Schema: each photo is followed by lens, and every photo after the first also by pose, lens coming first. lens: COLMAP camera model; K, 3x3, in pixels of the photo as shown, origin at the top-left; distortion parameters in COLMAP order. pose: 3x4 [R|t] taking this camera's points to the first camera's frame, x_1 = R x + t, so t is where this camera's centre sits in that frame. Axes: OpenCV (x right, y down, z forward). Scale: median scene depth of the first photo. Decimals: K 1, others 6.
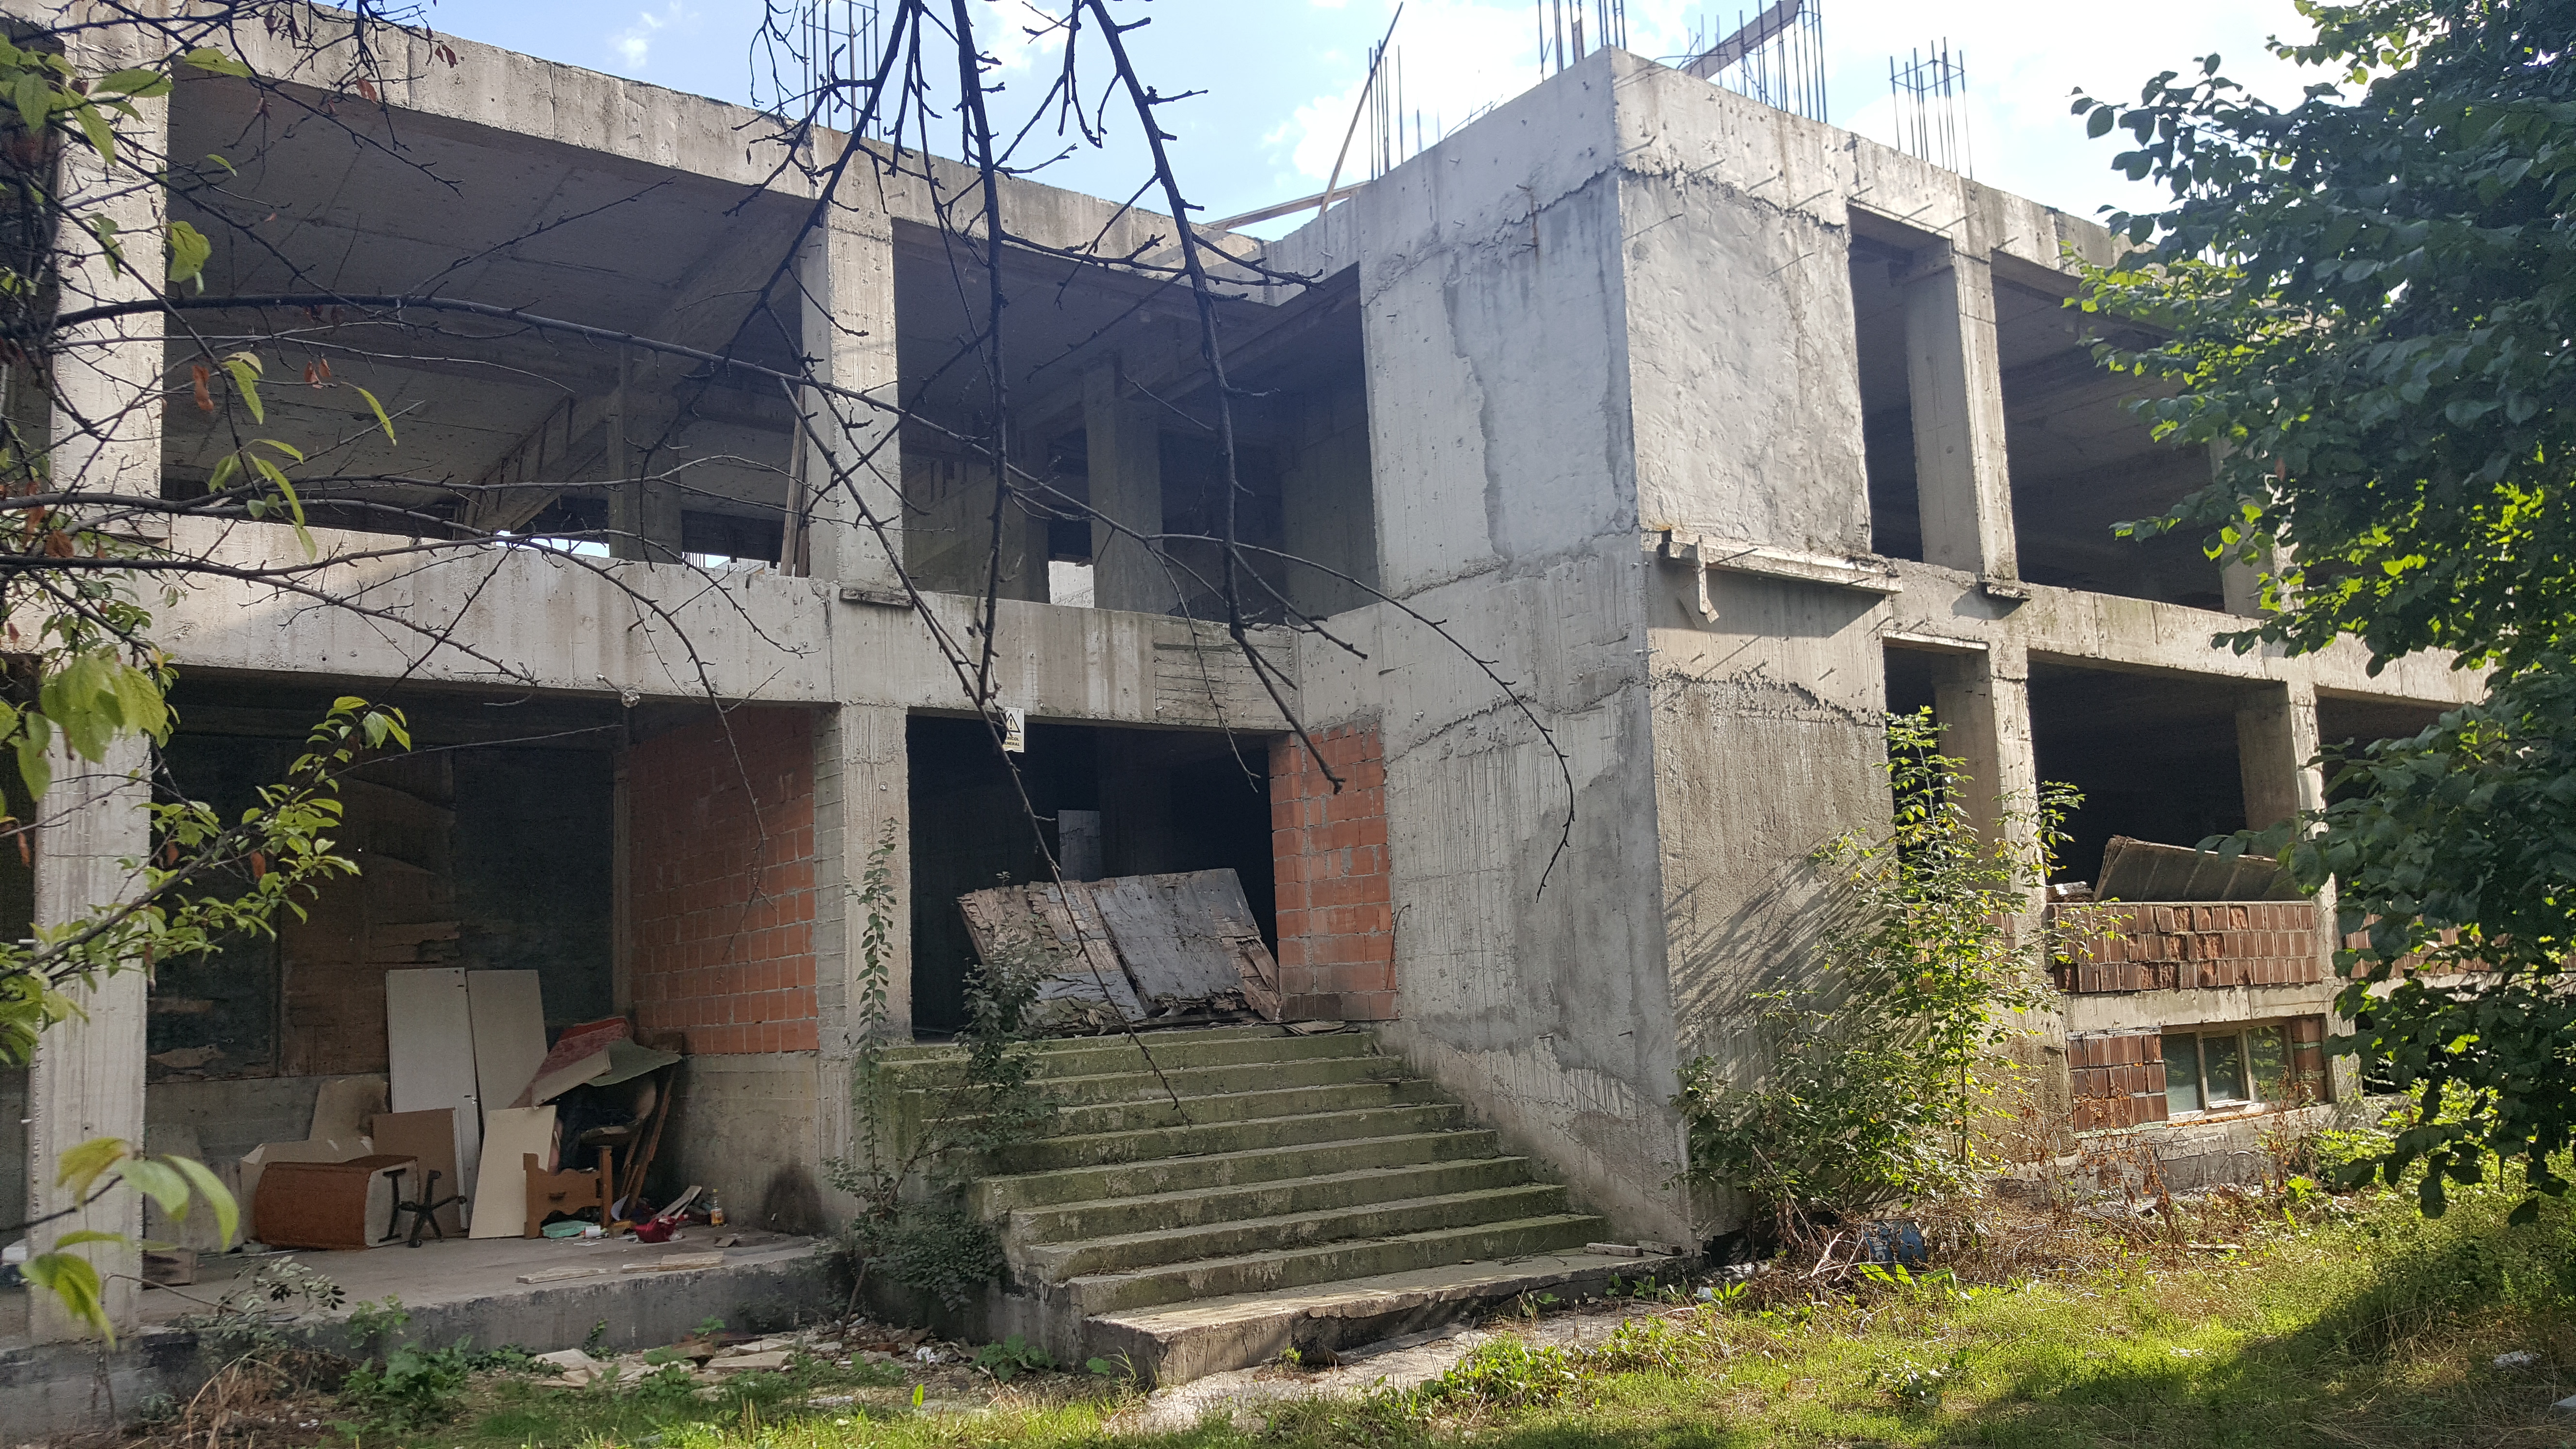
lens RADIAL K [[1909.6, 0, 1245.4], [0, 1909.6, 794.0], [0, 0, 1]] dist [0.186269, -0.349171]
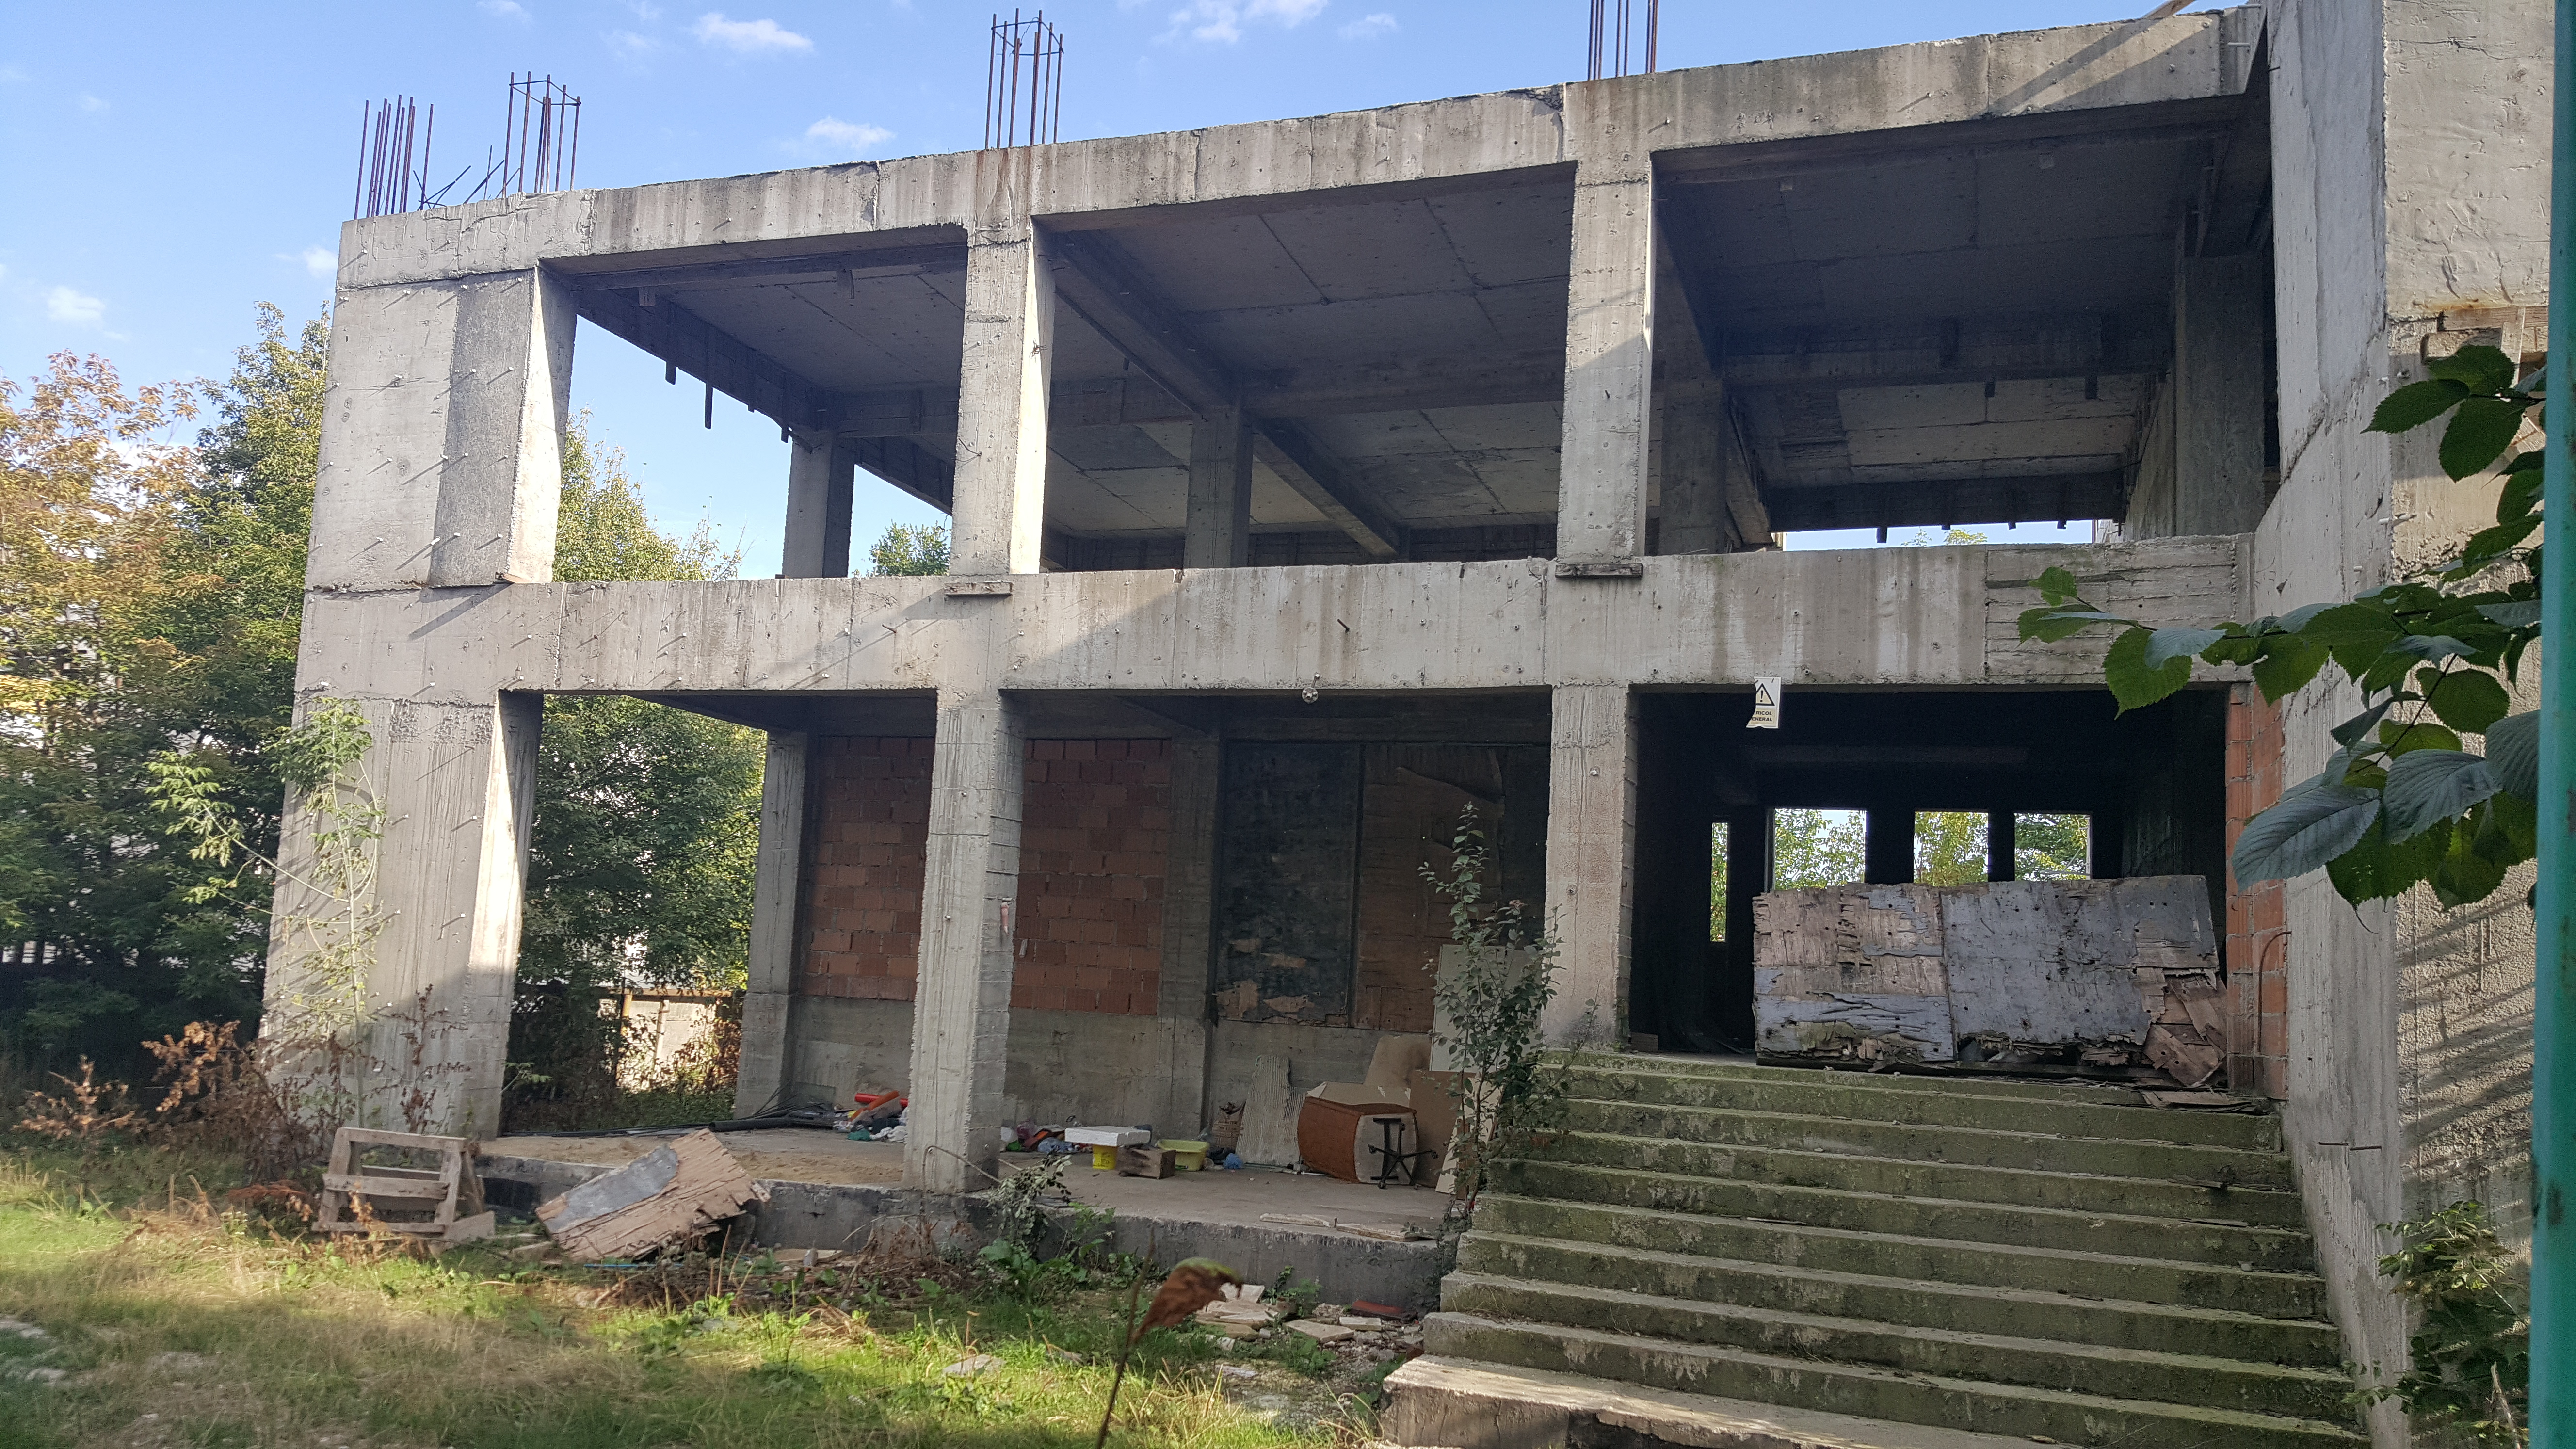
lens RADIAL K [[1909.6, 0, 1245.4], [0, 1909.6, 794.0], [0, 0, 1]] dist [0.186269, -0.349171]
pose [[0.552852, -0.011688, -0.833197, 0.488739], [0.008764, 0.999928, -0.008212, 0.012908], [0.833233, -0.002762, 0.552915, 0.338212]]
